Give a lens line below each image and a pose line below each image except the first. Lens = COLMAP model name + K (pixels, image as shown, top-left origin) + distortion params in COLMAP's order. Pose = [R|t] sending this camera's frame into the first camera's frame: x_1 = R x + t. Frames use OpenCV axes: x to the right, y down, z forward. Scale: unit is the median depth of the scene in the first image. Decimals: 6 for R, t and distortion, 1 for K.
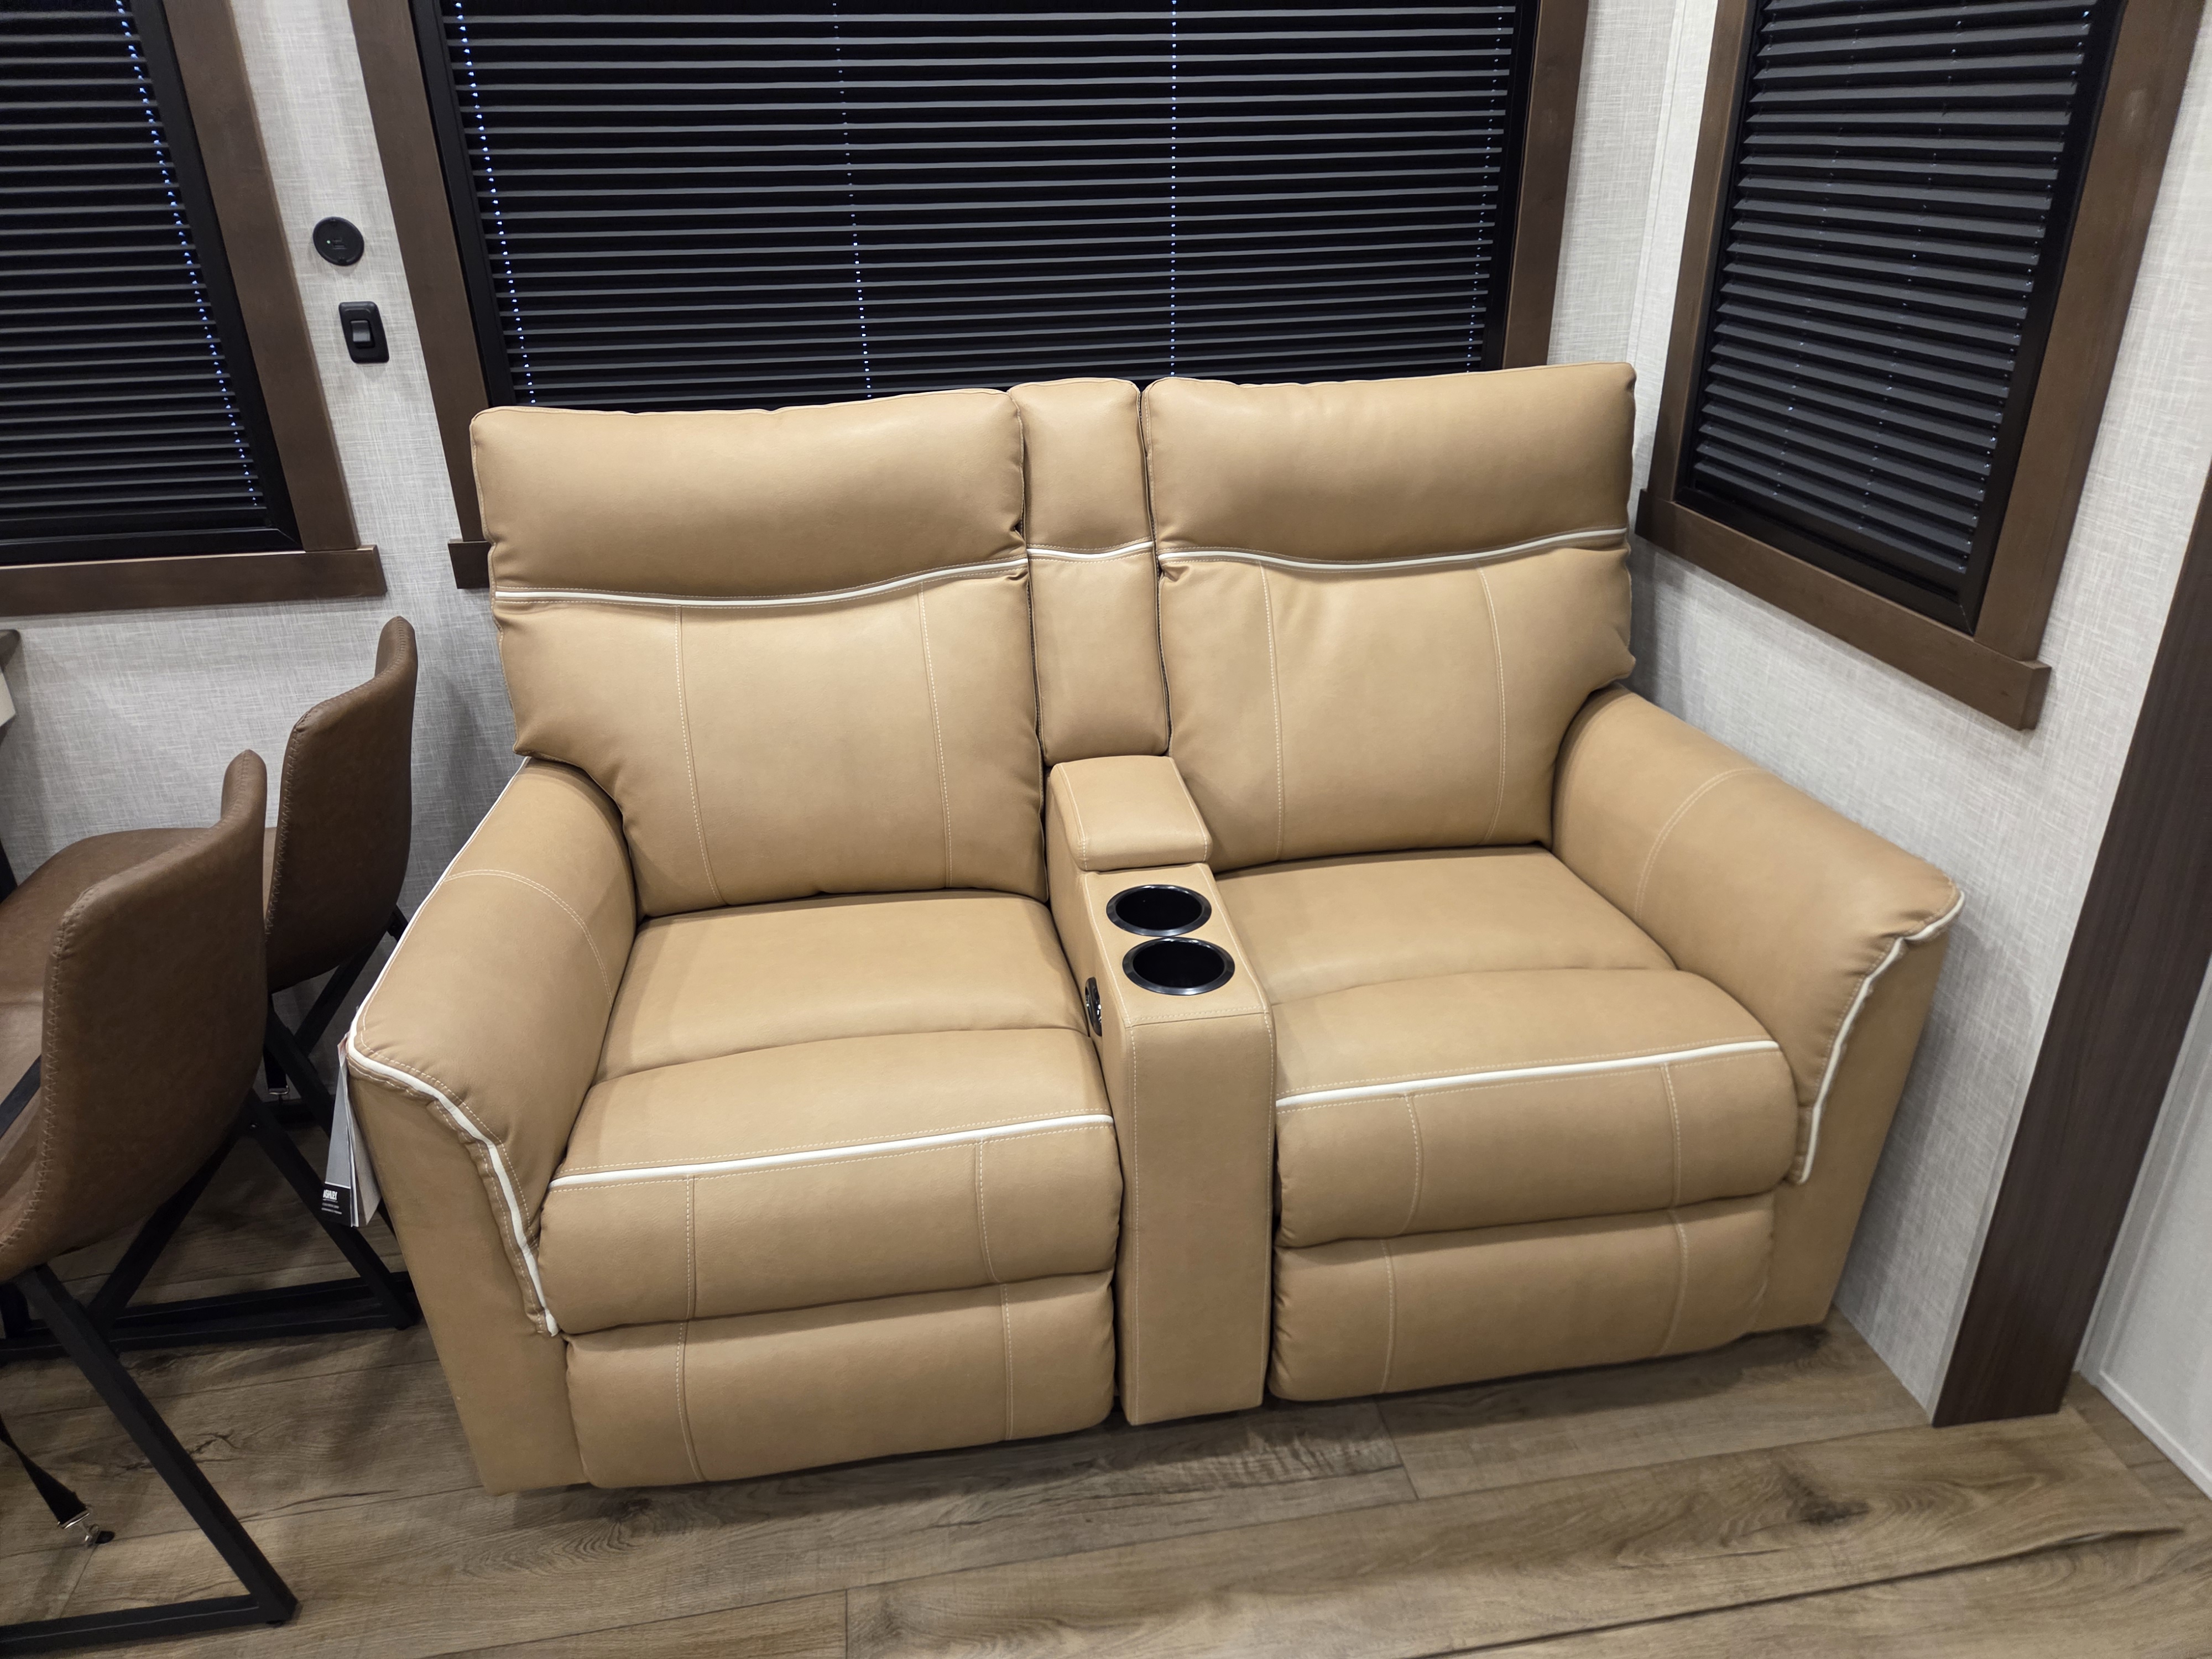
lens RADIAL K [[1486.5, 0, 1112.0], [0, 1486.5, 829.3], [0, 0, 1]] dist [0.045039, -0.034580]
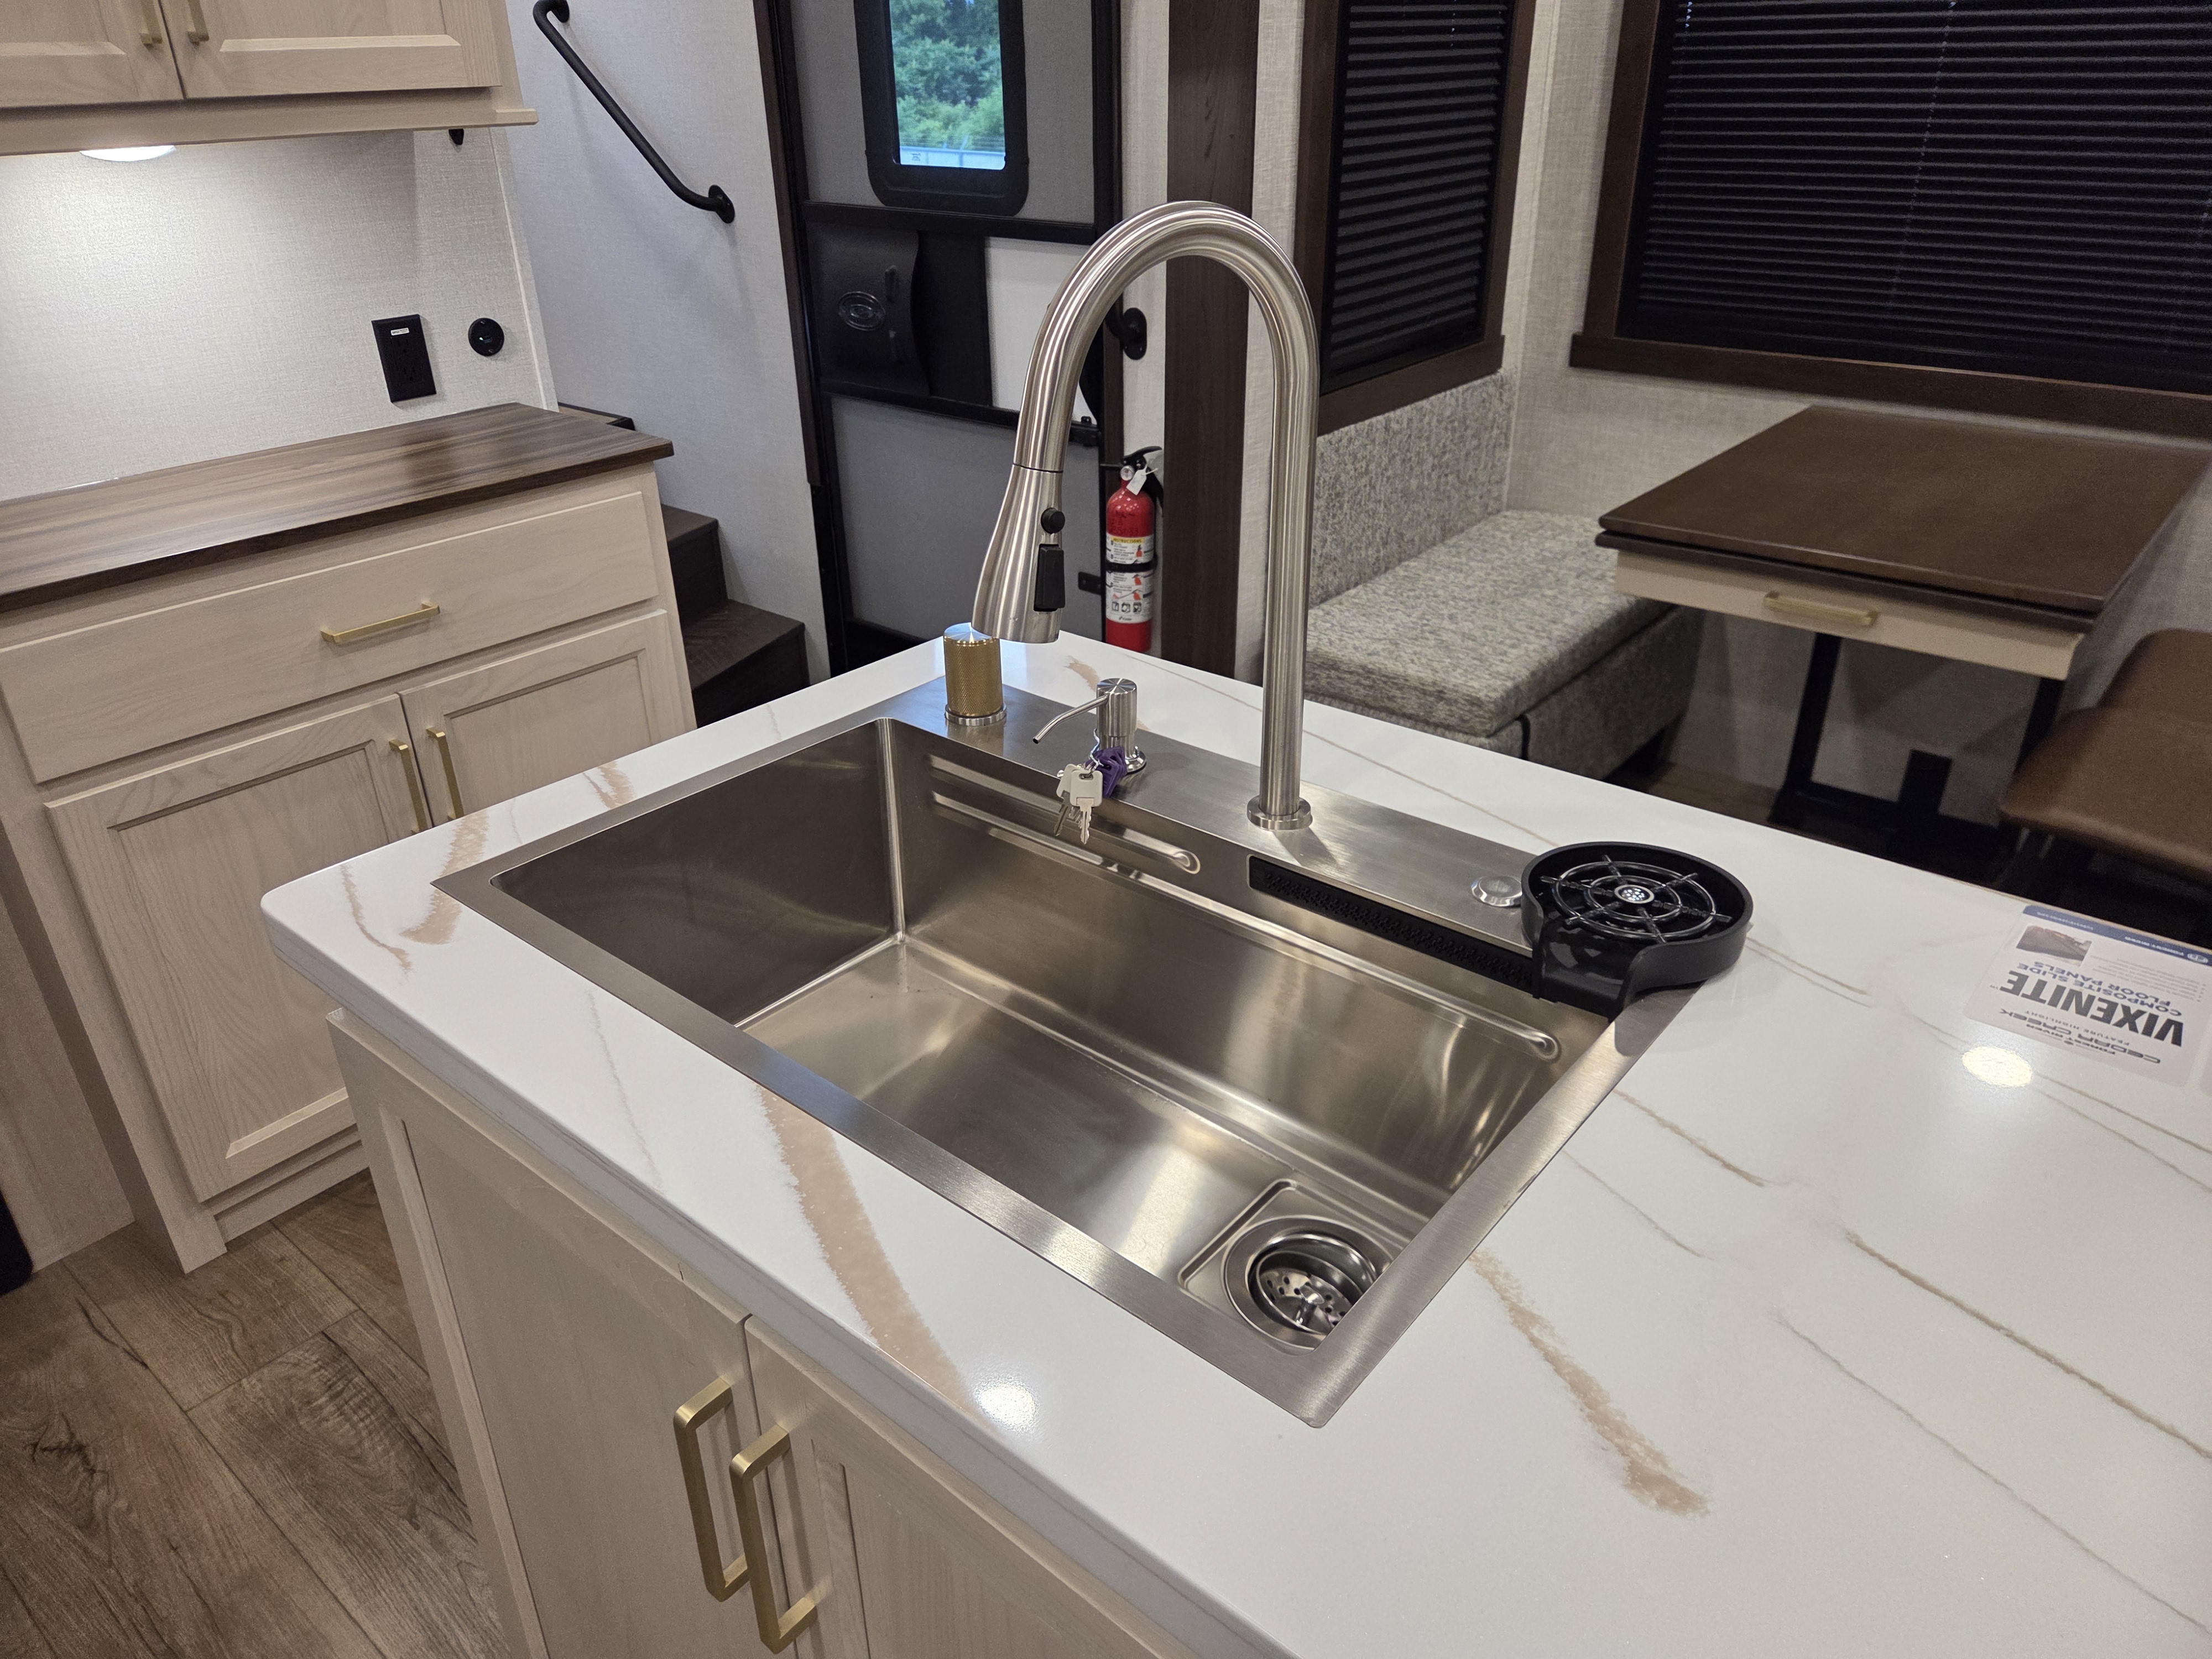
lens RADIAL K [[1486.5, 0, 1098.5], [0, 1486.5, 821.0], [0, 0, 1]] dist [0.045039, -0.034580]
pose [[0.629612, 0.355502, -0.690802, -0.368134], [-0.322587, 0.928518, 0.183824, 0.229647], [0.706772, 0.107106, 0.699286, -0.496579]]
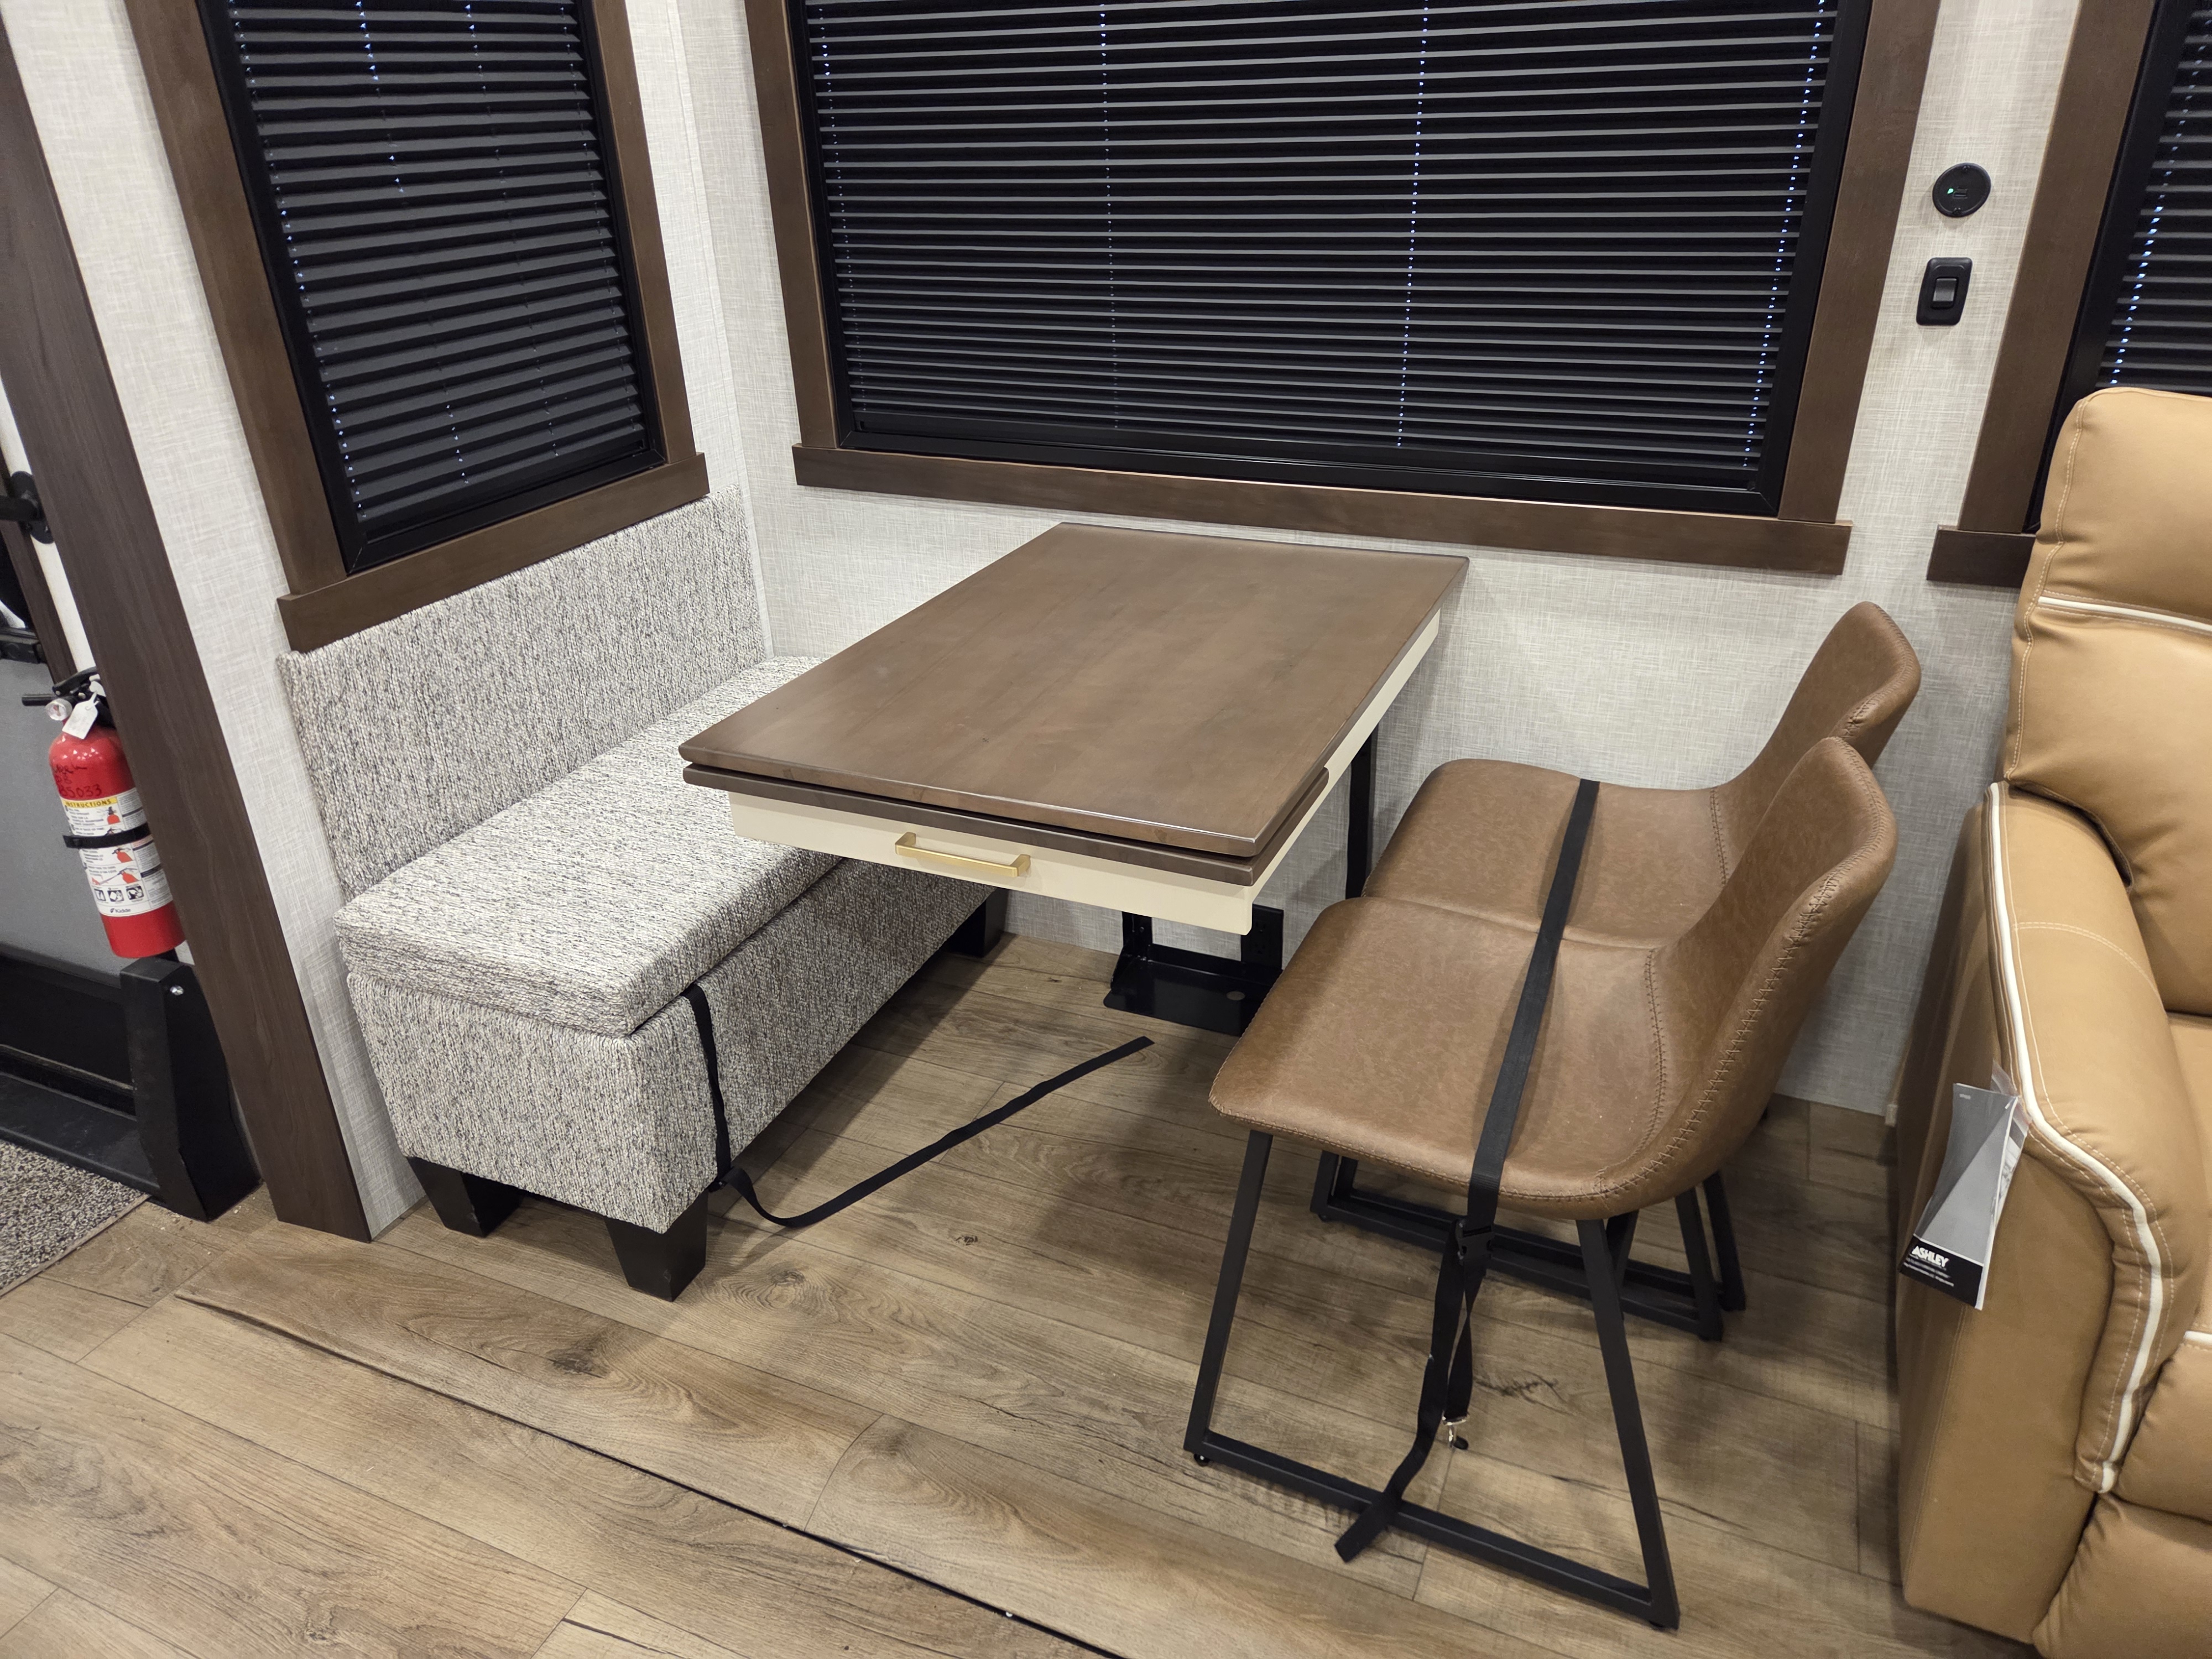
lens RADIAL K [[1486.5, 0, 1103.3], [0, 1486.5, 833.6], [0, 0, 1]] dist [0.045039, -0.034580]
pose [[0.831685, 0.242669, -0.499412, -0.392621], [-0.227909, 0.969375, 0.091483, 0.019735], [0.506317, 0.037735, 0.861521, -0.029274]]
